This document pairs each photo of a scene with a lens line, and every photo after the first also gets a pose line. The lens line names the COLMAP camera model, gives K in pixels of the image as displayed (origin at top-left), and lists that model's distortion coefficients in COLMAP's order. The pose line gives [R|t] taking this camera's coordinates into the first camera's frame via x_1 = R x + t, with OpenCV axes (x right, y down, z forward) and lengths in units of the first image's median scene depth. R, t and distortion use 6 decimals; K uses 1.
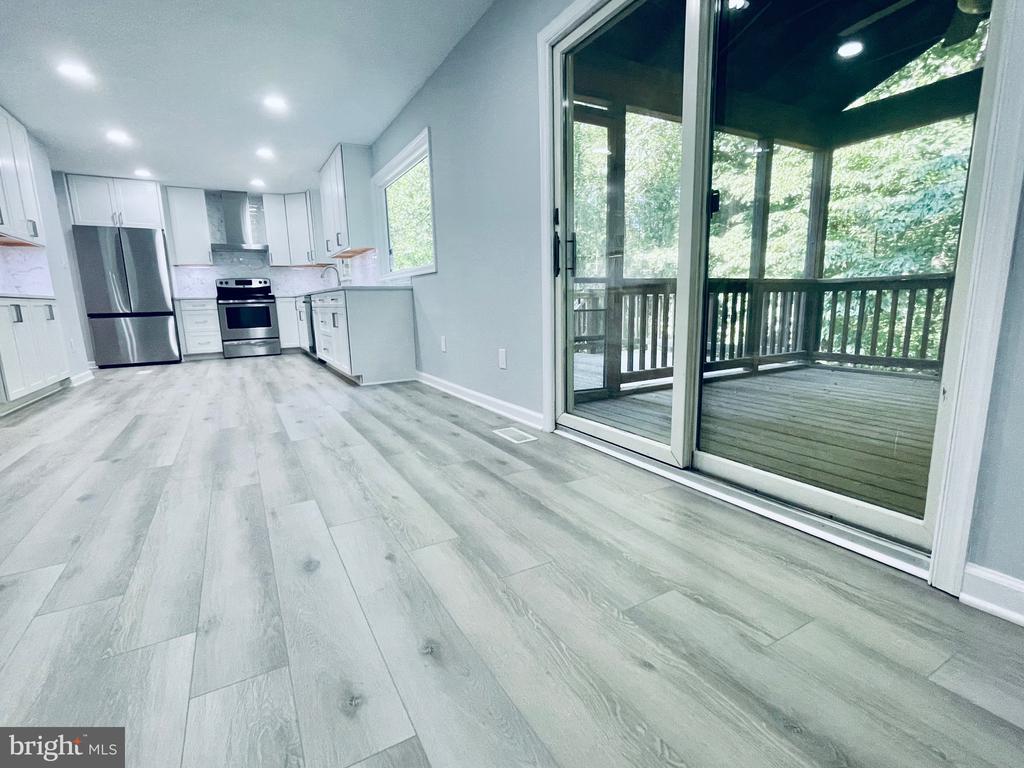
lens RADIAL K [[487.3, 0, 504.5], [0, 487.3, 385.8], [0, 0, 1]] dist [-0.001768, 0.001211]
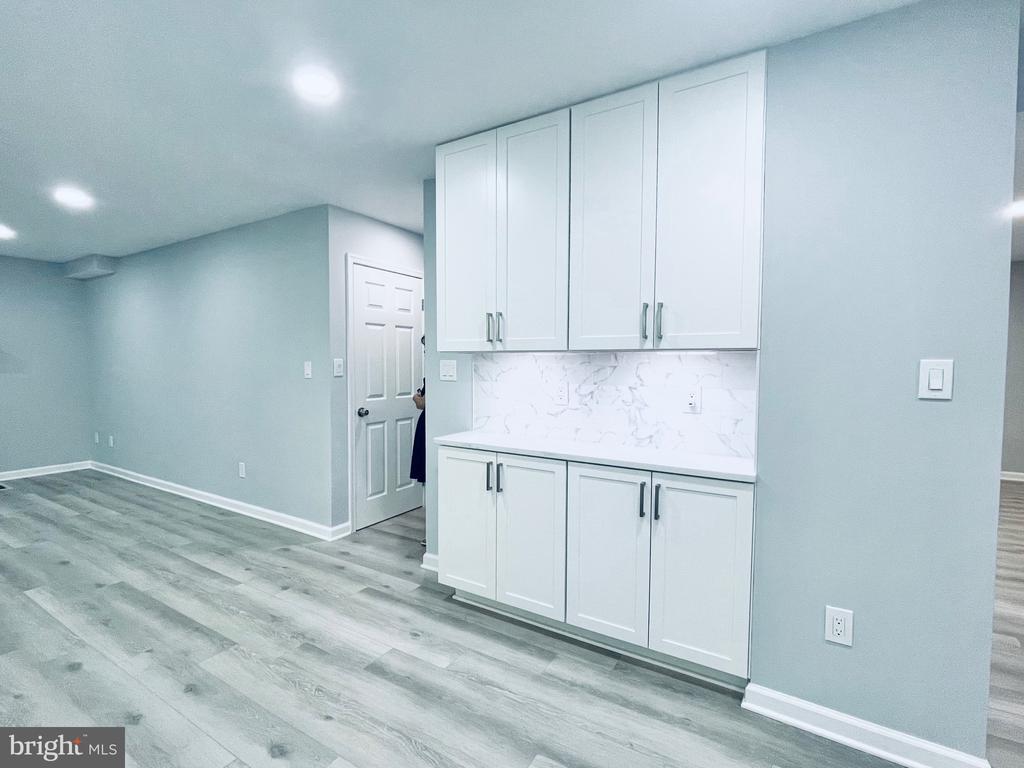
lens RADIAL K [[487.3, 0, 504.5], [0, 487.3, 385.8], [0, 0, 1]] dist [-0.001768, 0.001211]
pose [[-0.872338, 0.041531, -0.487136, -0.531081], [-0.069786, 0.975605, 0.208145, -0.295594], [0.483897, 0.215568, -0.848159, 1.133903]]
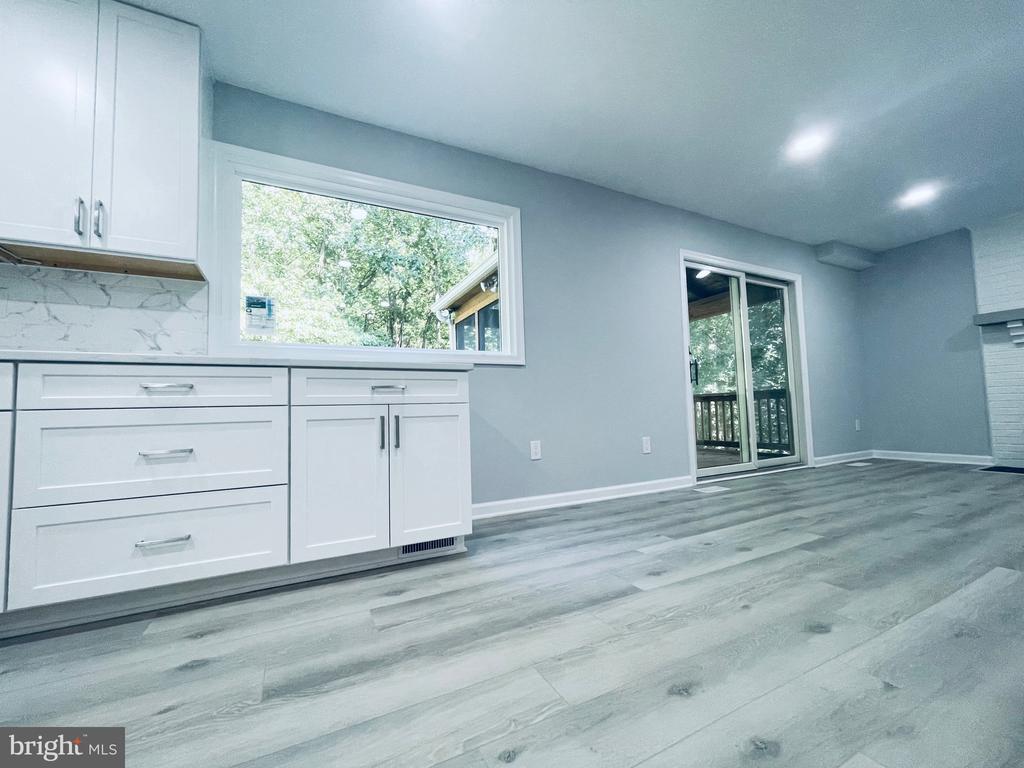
lens RADIAL K [[414.4, 0, 506.5], [0, 414.4, 384.3], [0, 0, 1]] dist [-0.001959, 0.000314]
pose [[0.036689, 0.092109, 0.995073, -0.669585], [0.201699, 0.974568, -0.097648, -0.109467], [-0.978760, 0.204288, 0.017177, 0.810405]]
